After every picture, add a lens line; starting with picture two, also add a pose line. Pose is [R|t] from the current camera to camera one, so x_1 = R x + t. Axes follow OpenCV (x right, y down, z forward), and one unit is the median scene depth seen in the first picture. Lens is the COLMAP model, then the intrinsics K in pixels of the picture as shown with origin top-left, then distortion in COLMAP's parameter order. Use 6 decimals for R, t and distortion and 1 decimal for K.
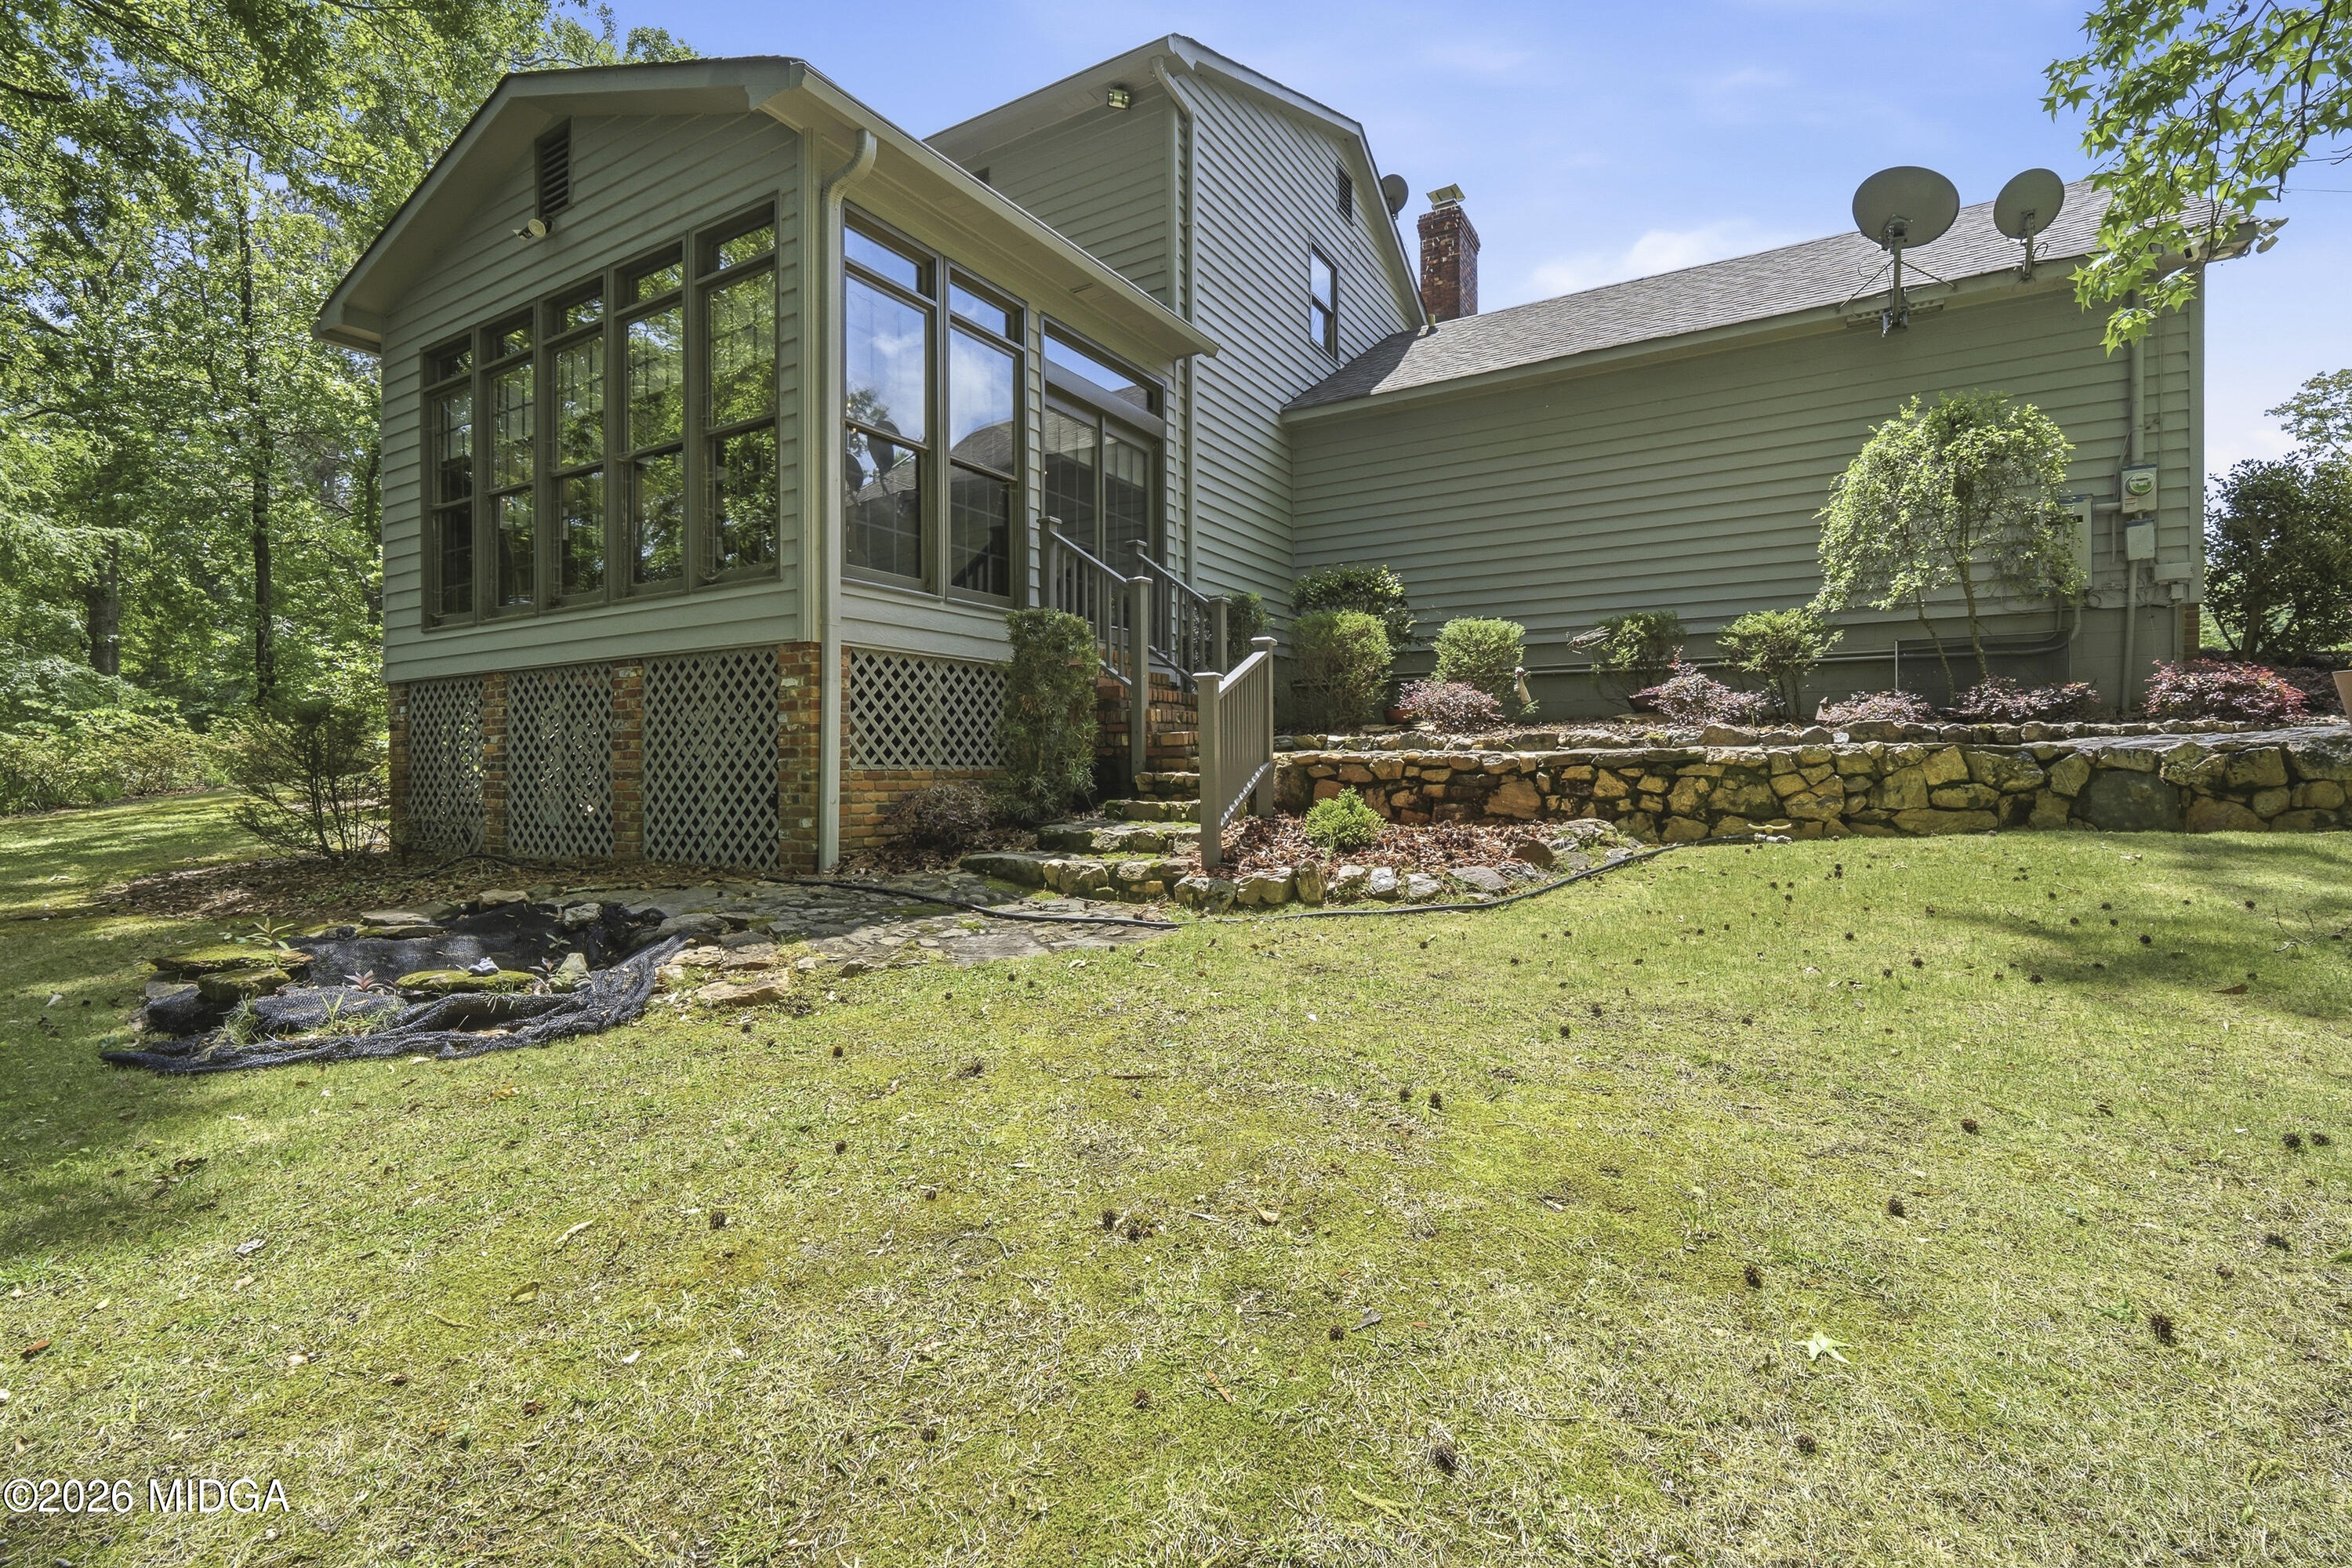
lens RADIAL K [[1072.6, 0, 1185.3], [0, 1072.6, 780.1], [0, 0, 1]] dist [-0.020333, 0.000266]
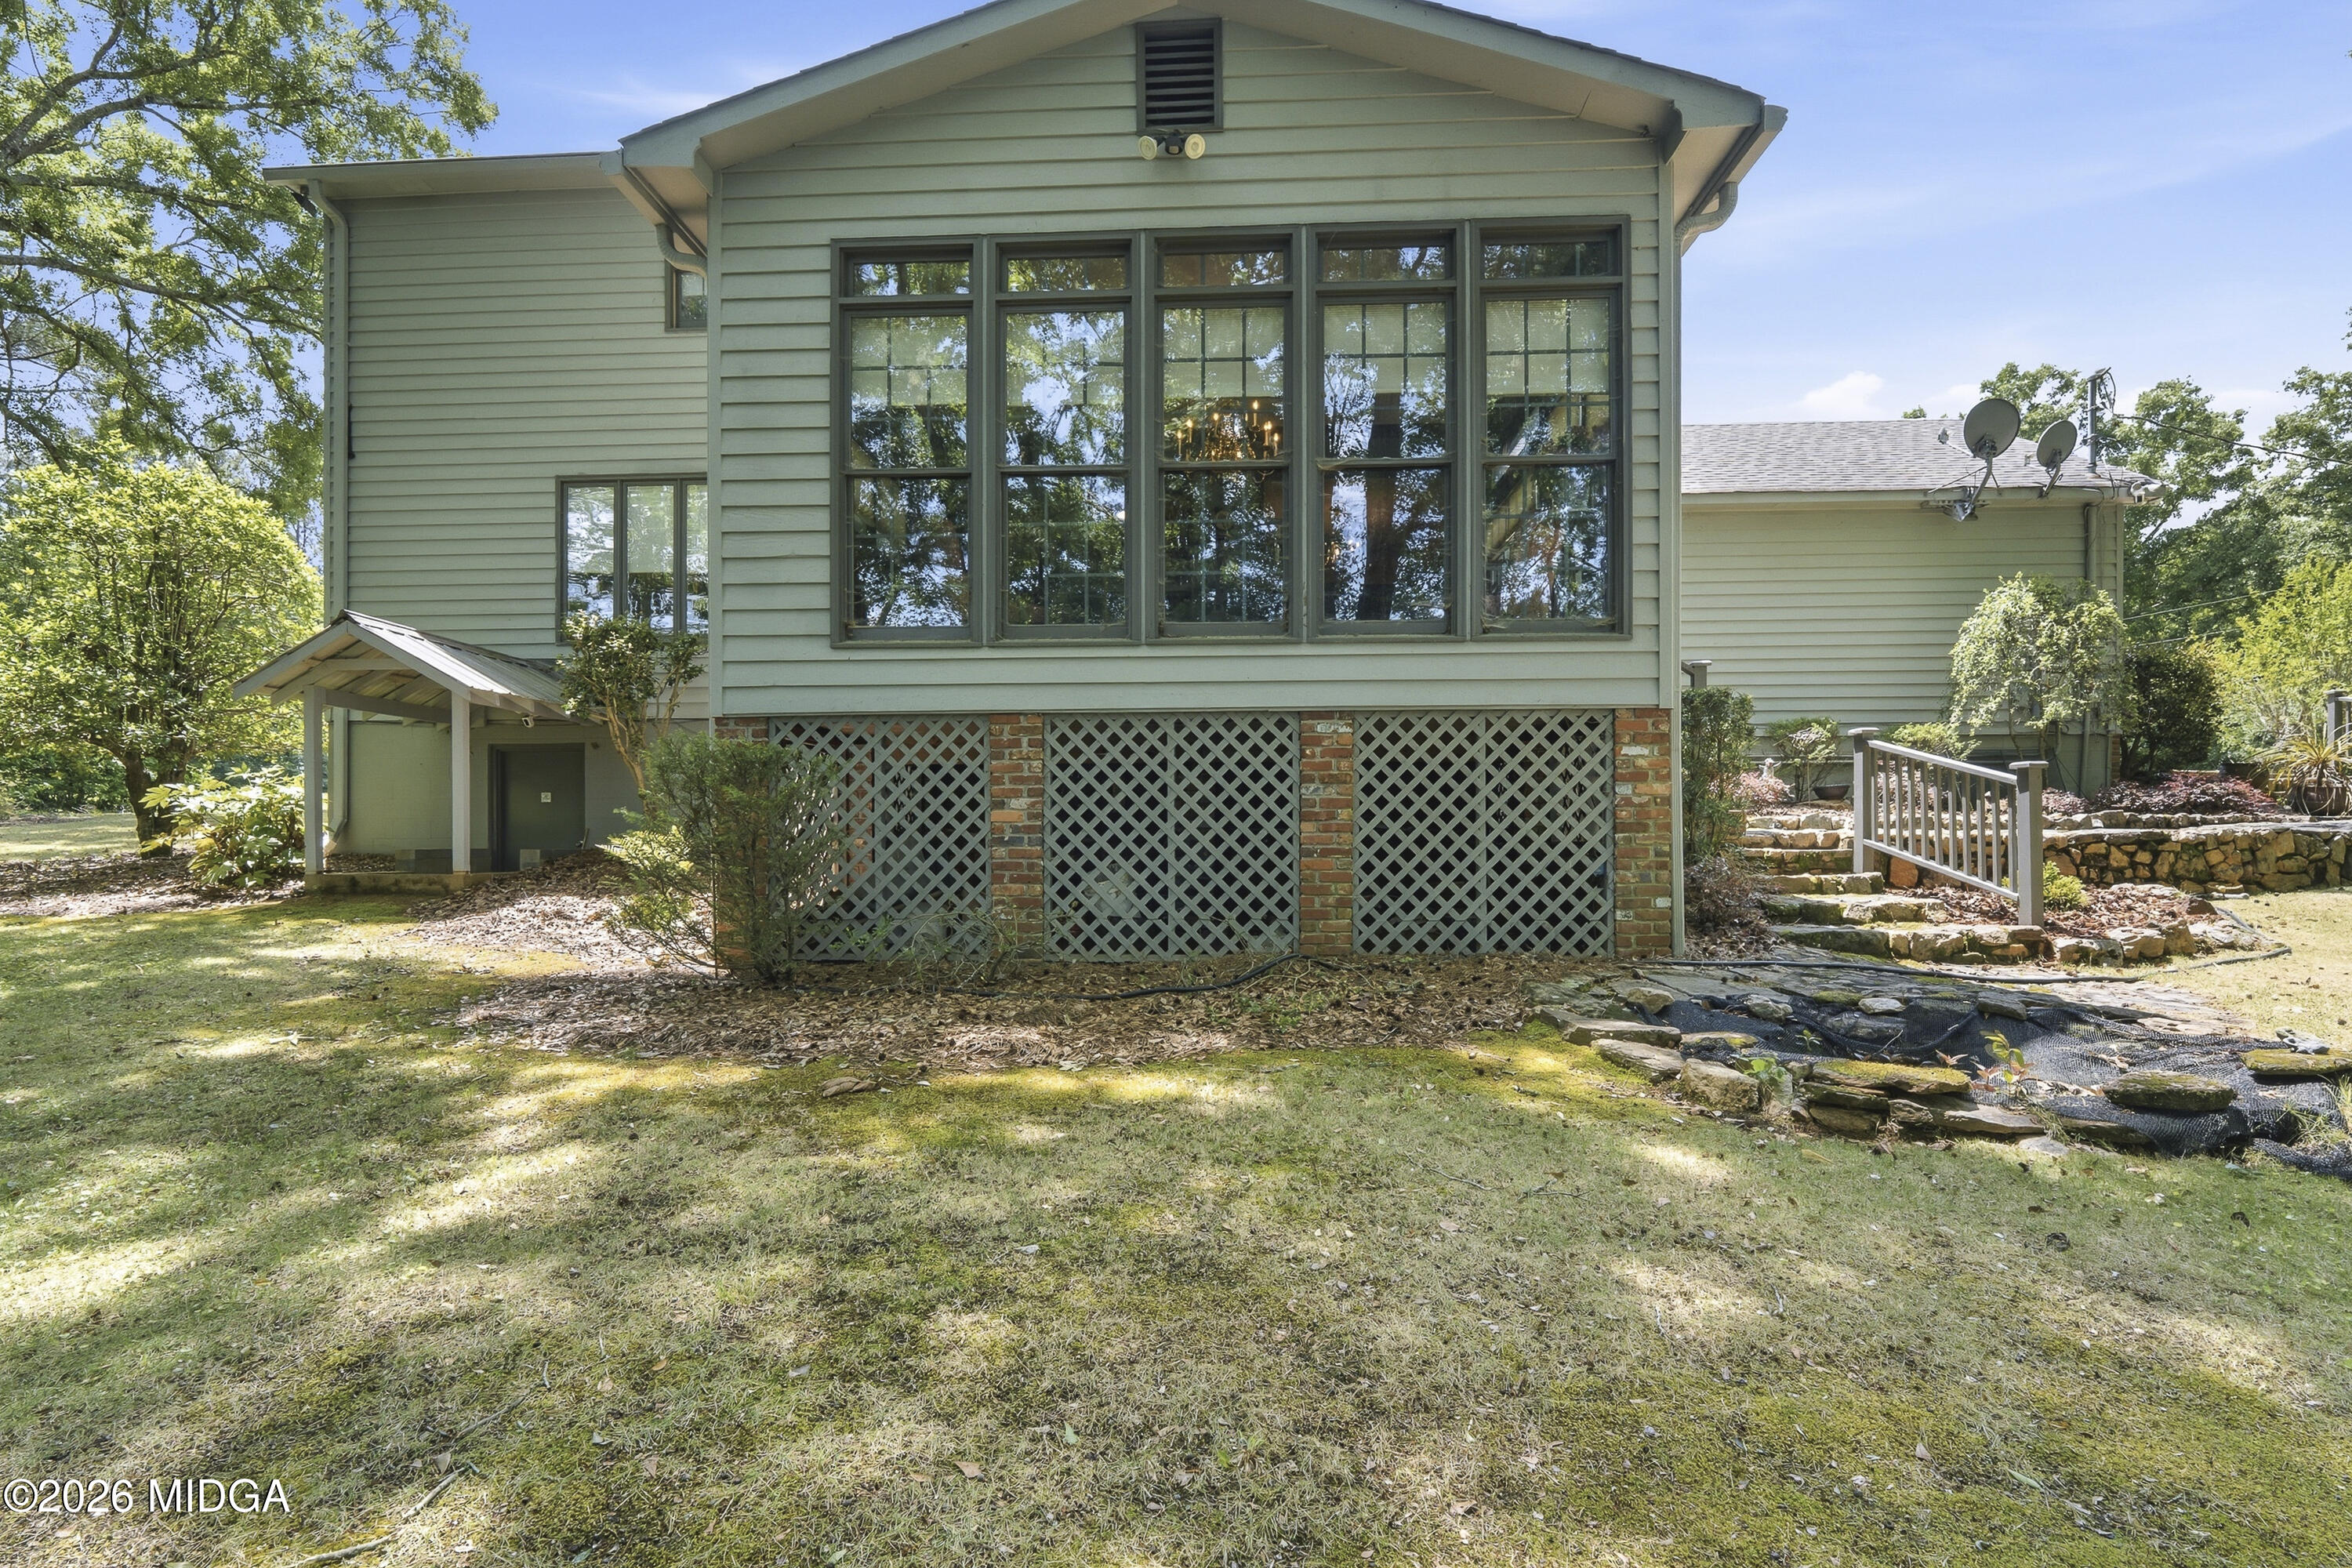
lens RADIAL K [[1072.6, 0, 1235.1], [0, 1072.6, 858.0], [0, 0, 1]] dist [-0.020333, 0.000266]
pose [[0.886744, -0.005022, 0.462233, -1.105917], [0.003613, 0.999986, 0.003933, -0.004018], [-0.462246, -0.001817, 0.886750, 0.343737]]
